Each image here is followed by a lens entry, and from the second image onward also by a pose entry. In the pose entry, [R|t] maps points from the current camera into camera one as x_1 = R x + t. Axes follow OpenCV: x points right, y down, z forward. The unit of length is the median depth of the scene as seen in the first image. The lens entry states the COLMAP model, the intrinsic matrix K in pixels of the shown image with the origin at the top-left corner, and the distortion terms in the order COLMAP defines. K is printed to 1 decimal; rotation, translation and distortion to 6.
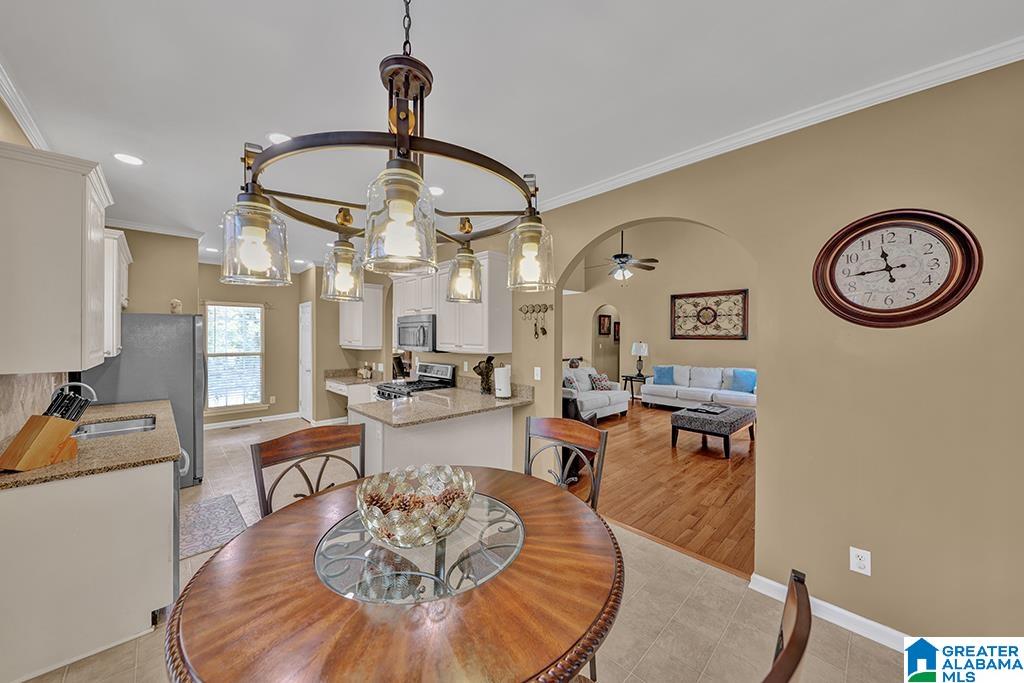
lens RADIAL K [[339.4, 0, 513.8], [0, 339.4, 336.5], [0, 0, 1]] dist [0.000732, -0.000004]
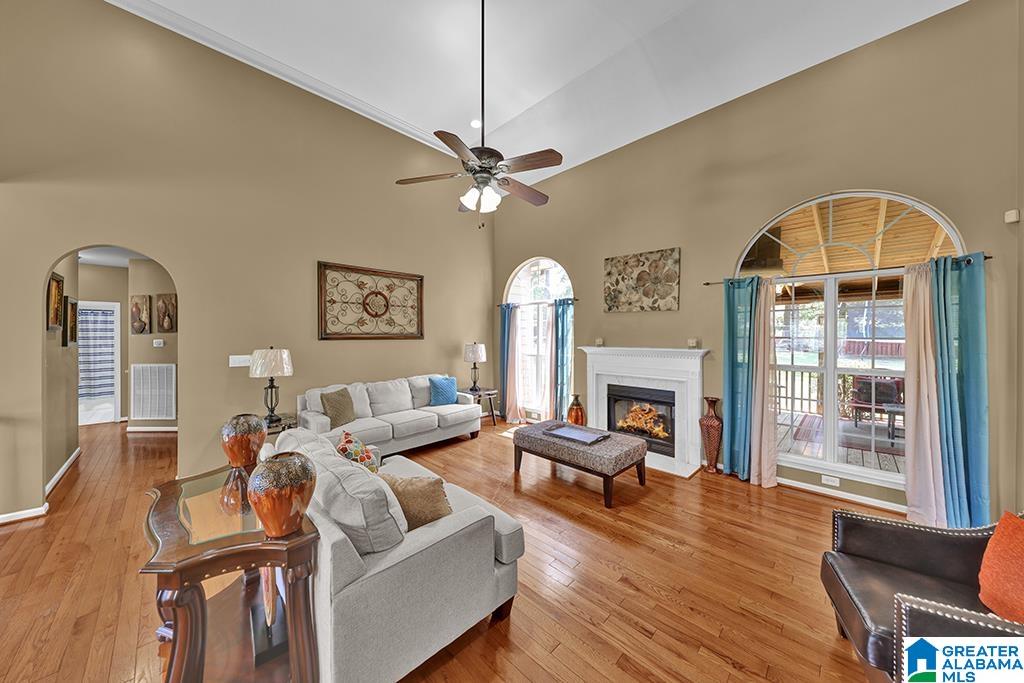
lens RADIAL K [[339.4, 0, 513.6], [0, 339.4, 333.9], [0, 0, 1]] dist [0.000732, -0.000004]
pose [[0.004458, 0.000253, 0.999990, -0.104171], [0.004751, 0.999989, -0.000274, -0.001037], [-0.999979, 0.004752, 0.004457, 0.734403]]
